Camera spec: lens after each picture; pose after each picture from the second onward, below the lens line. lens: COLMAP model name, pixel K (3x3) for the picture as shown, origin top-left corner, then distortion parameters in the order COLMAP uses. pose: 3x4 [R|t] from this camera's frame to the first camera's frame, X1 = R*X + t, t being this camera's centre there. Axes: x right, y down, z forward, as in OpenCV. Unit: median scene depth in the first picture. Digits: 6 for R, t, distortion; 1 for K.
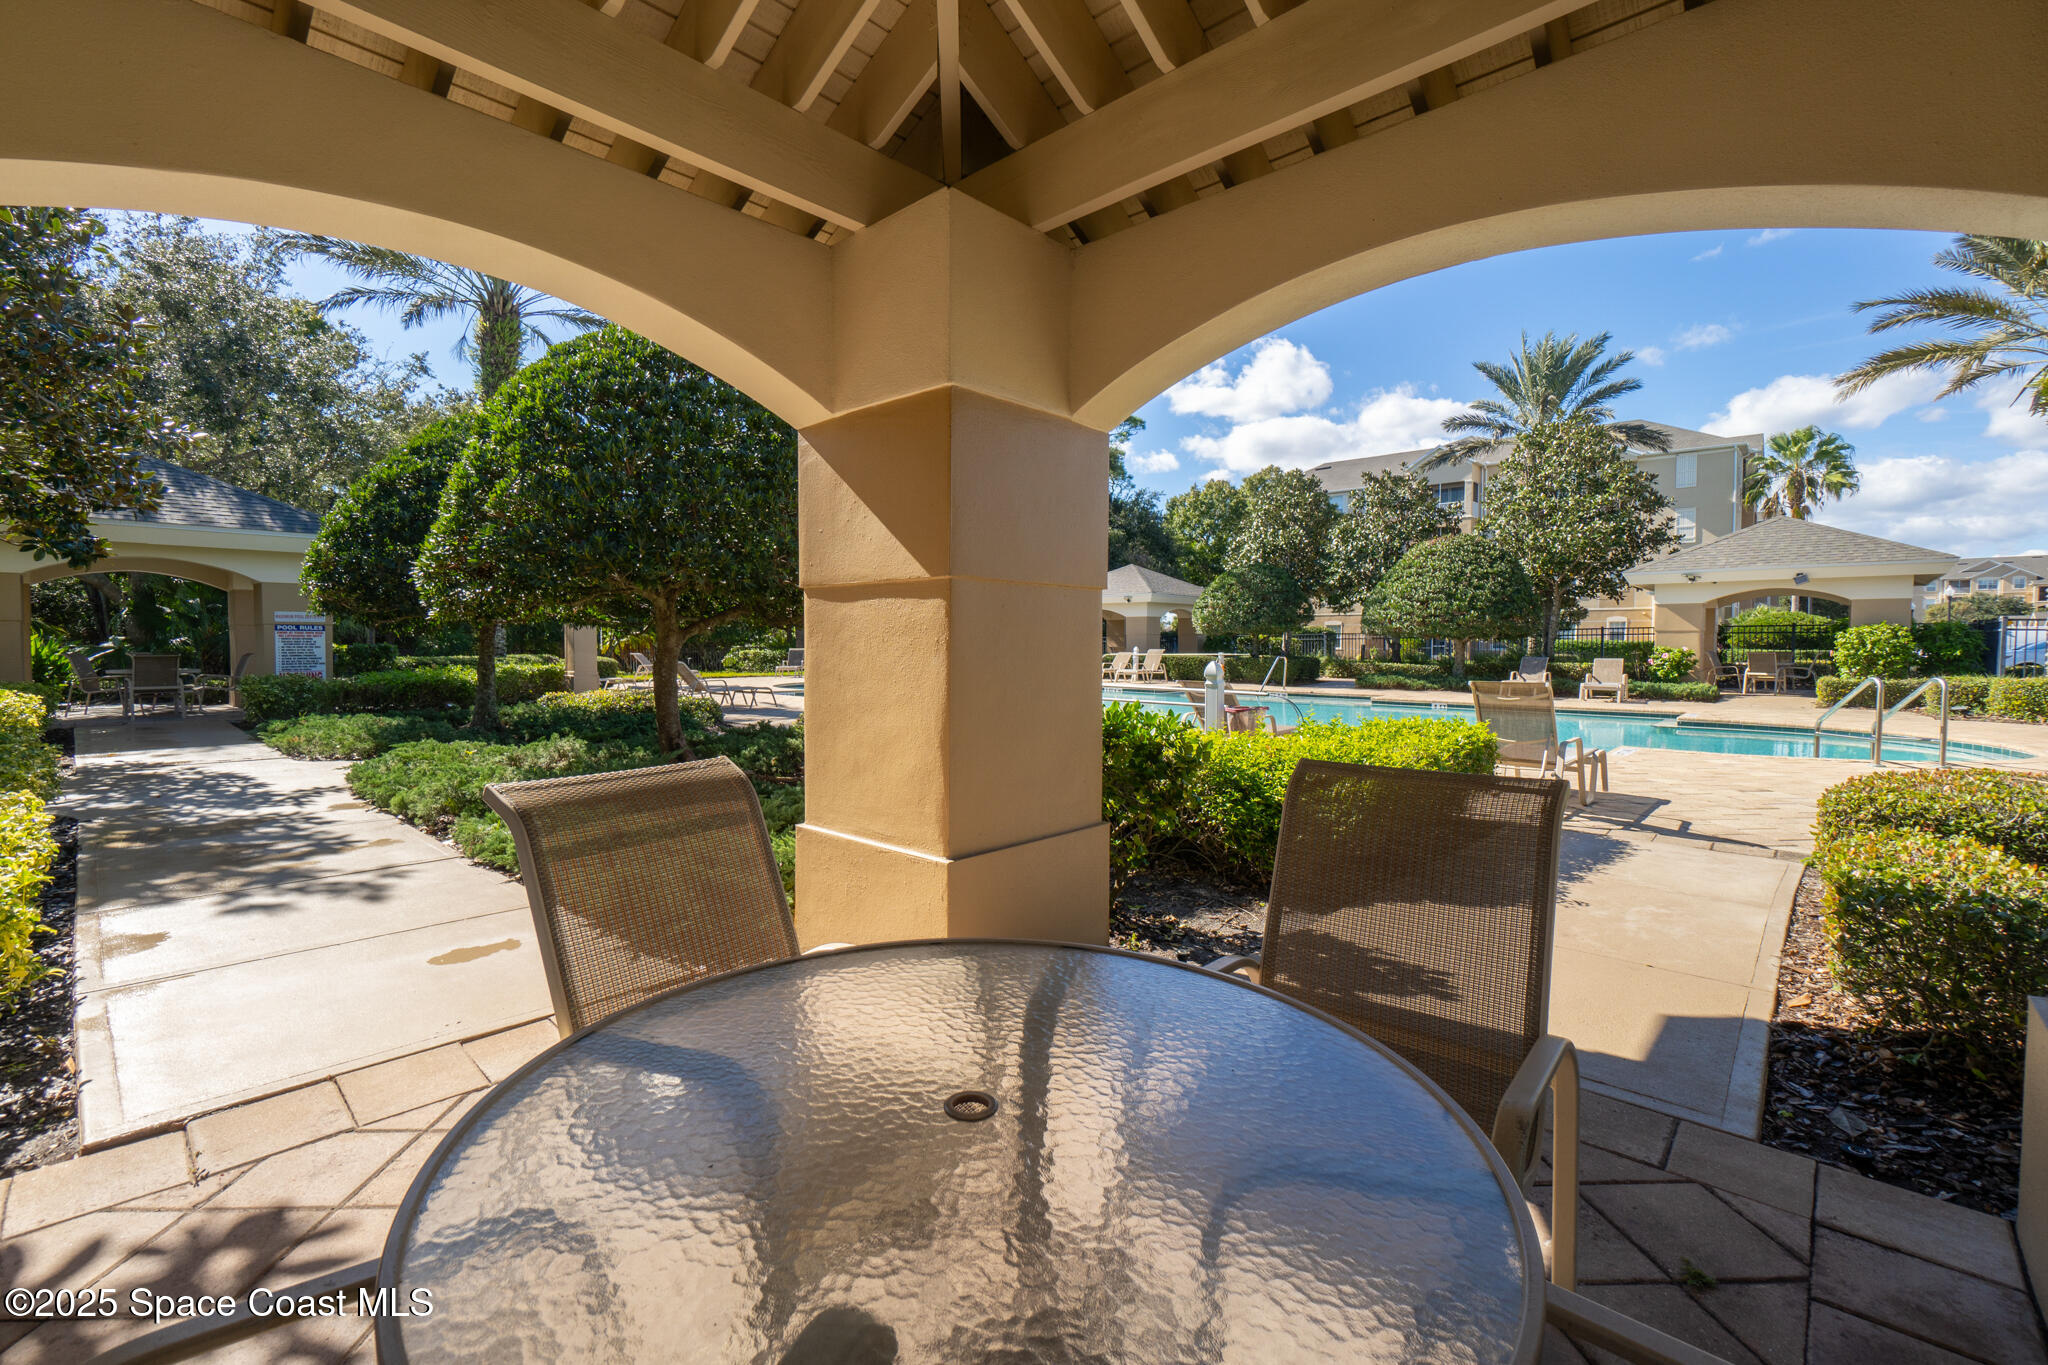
lens RADIAL K [[911.0, 0, 1024.0], [0, 911.0, 682.5], [0, 0, 1]] dist [-0.000115, 0.000084]
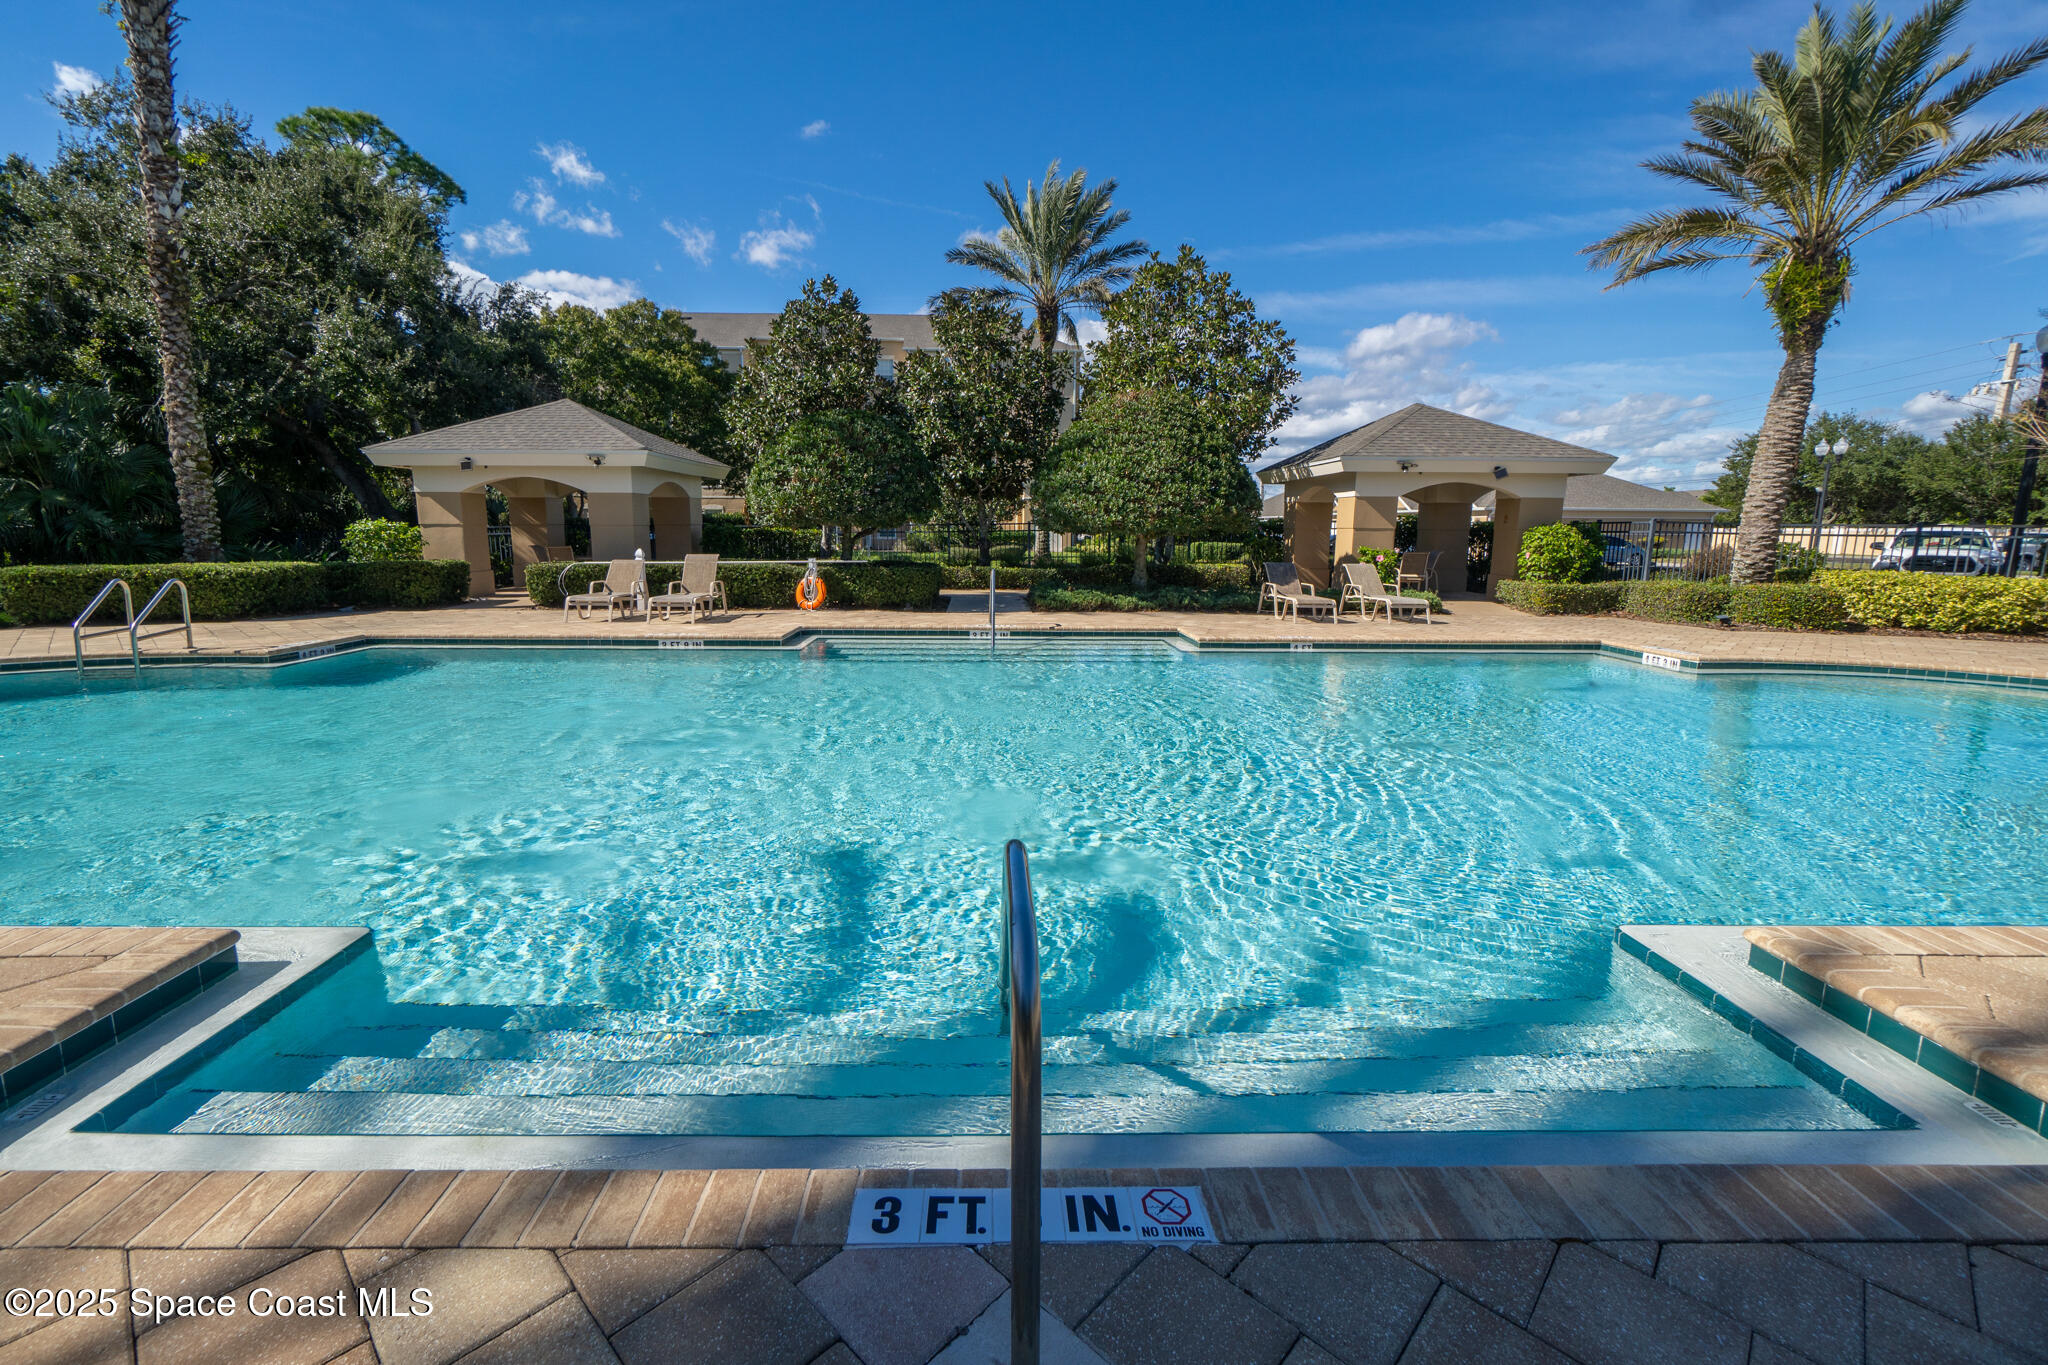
lens RADIAL K [[911.0, 0, 1024.0], [0, 911.0, 682.5], [0, 0, 1]] dist [-0.000115, 0.000084]
pose [[0.726472, -0.110546, 0.678247, -0.094883], [0.024974, 0.990572, 0.134701, -0.029482], [-0.686743, -0.080918, 0.722383, 0.470473]]
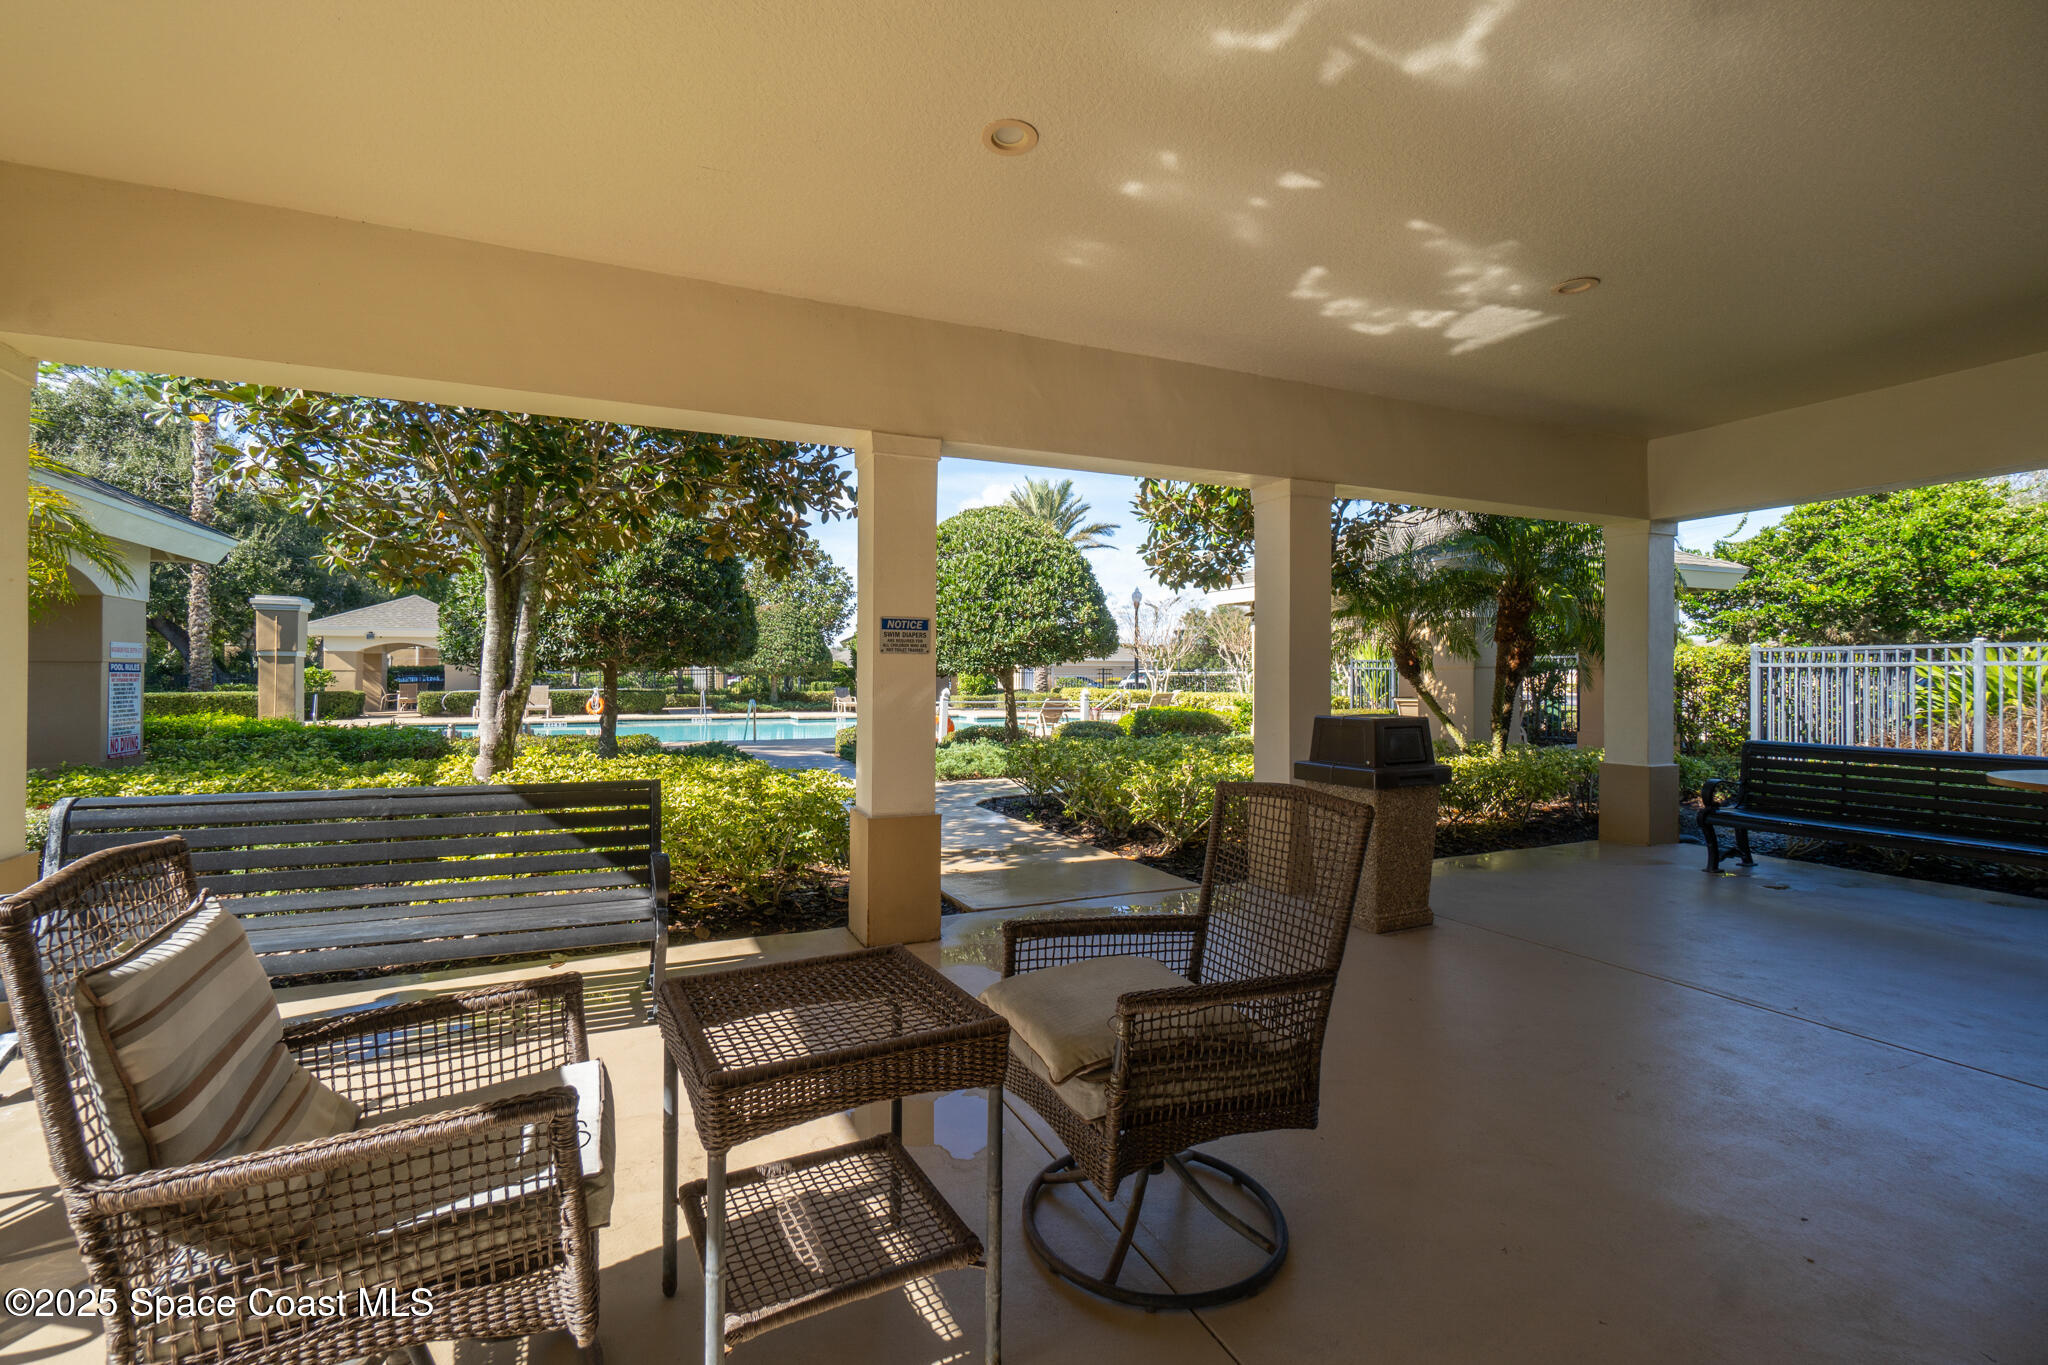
lens RADIAL K [[911.0, 0, 1024.0], [0, 911.0, 682.5], [0, 0, 1]] dist [-0.000115, 0.000084]
pose [[0.414265, -0.003234, 0.910151, -0.592636], [0.039062, 0.999135, -0.014230, -0.002052], [-0.909318, 0.041448, 0.414033, 0.049340]]
